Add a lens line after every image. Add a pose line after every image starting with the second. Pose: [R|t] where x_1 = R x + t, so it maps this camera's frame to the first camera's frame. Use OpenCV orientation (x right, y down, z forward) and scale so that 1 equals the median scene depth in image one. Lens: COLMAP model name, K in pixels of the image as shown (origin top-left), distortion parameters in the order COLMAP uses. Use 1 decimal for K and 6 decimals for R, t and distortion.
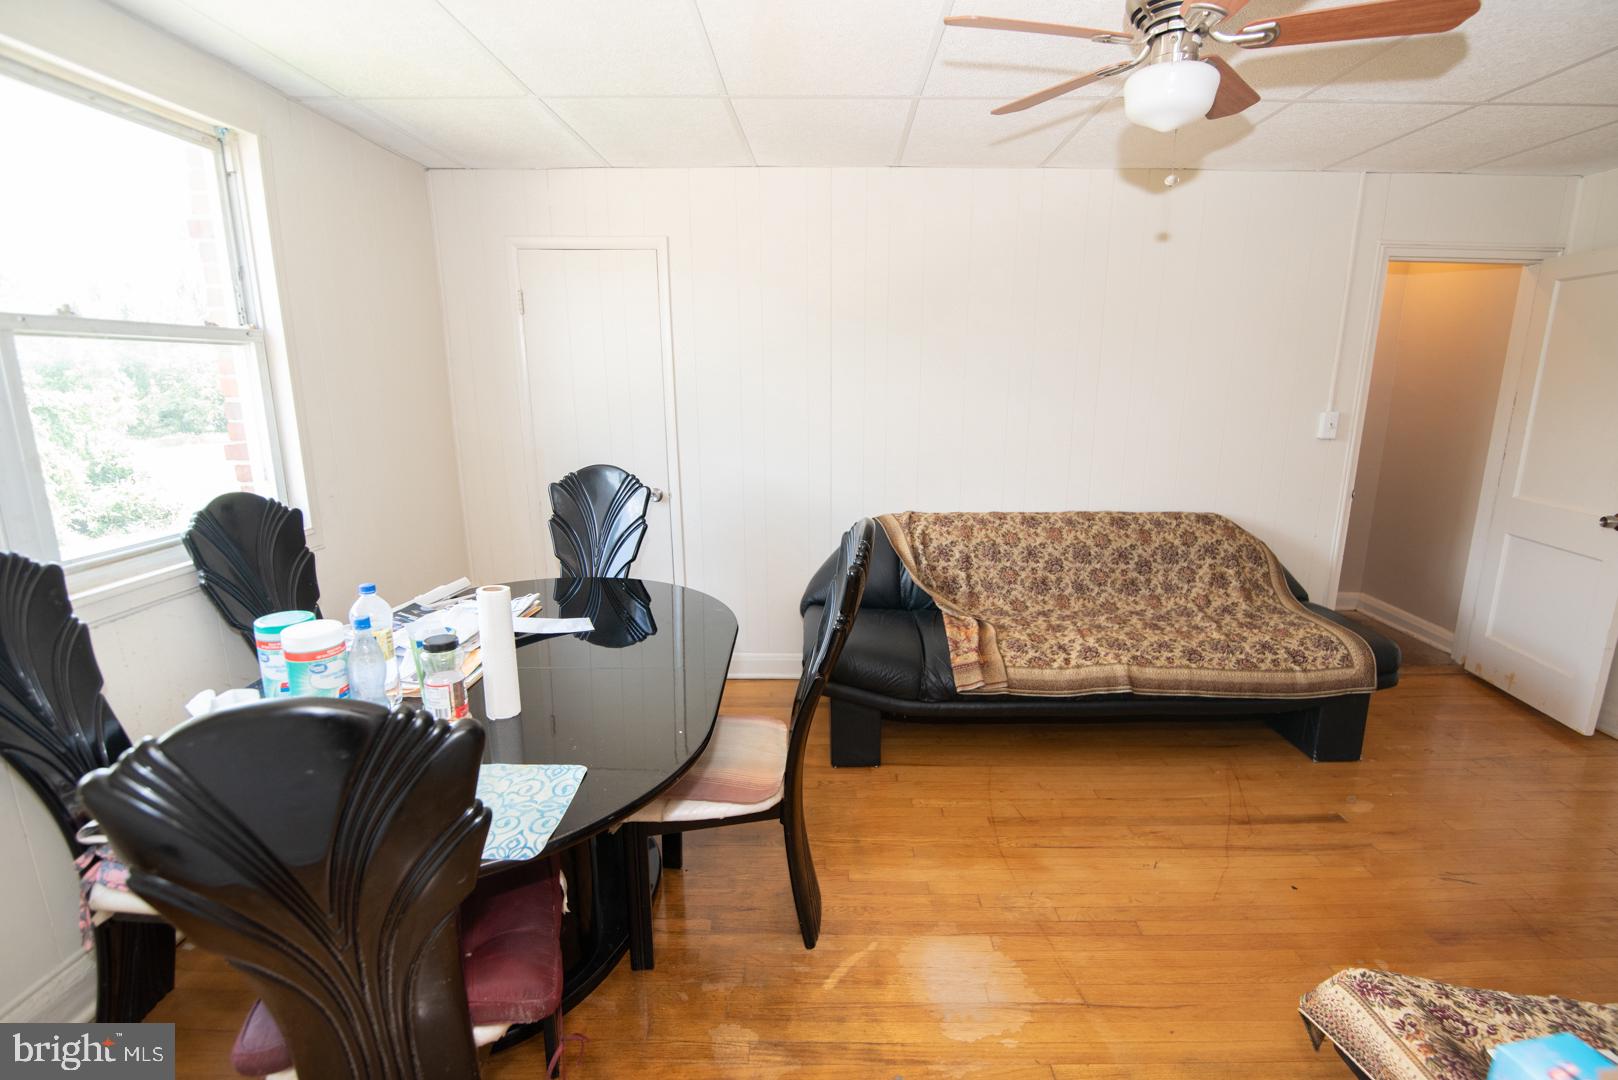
lens RADIAL K [[763.4, 0, 809.4], [0, 763.4, 543.7], [0, 0, 1]] dist [-0.014732, 0.000078]
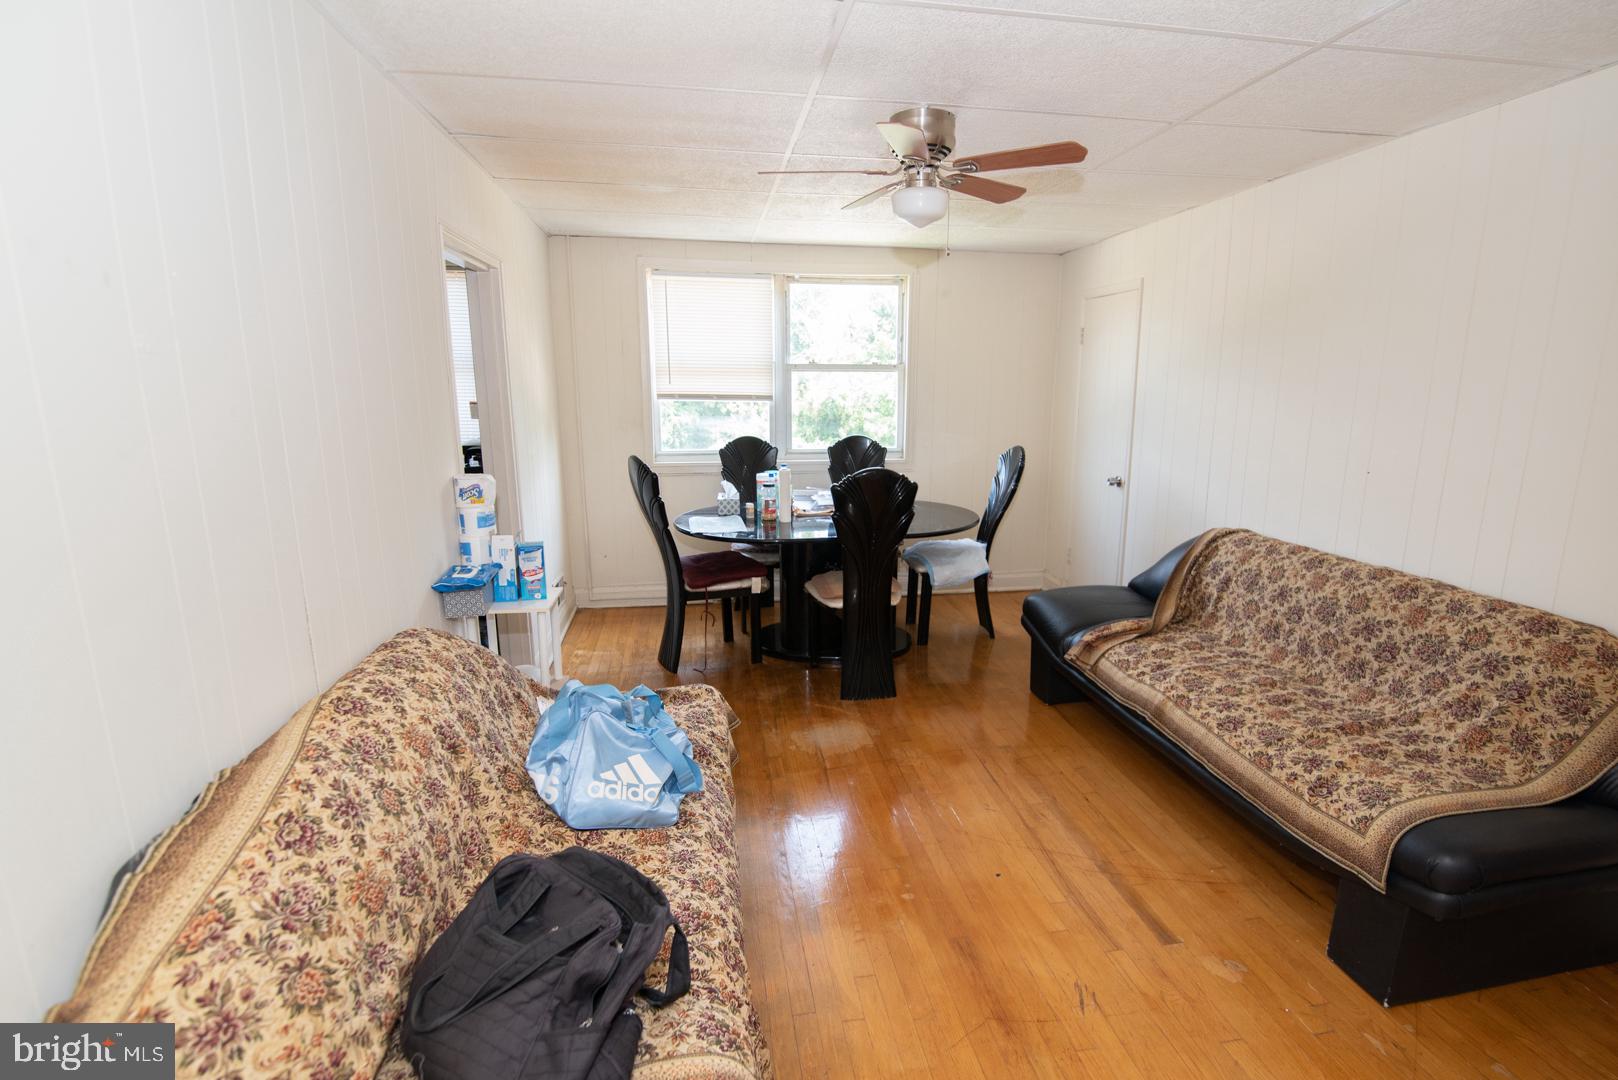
lens RADIAL K [[784.8, 0, 815.6], [0, 784.8, 538.1], [0, 0, 1]] dist [-0.000457, -0.000030]
pose [[0.147494, 0.193334, -0.969983, 1.071902], [-0.214798, 0.963564, 0.159393, -0.077302], [0.965457, 0.184841, 0.183648, 0.318489]]
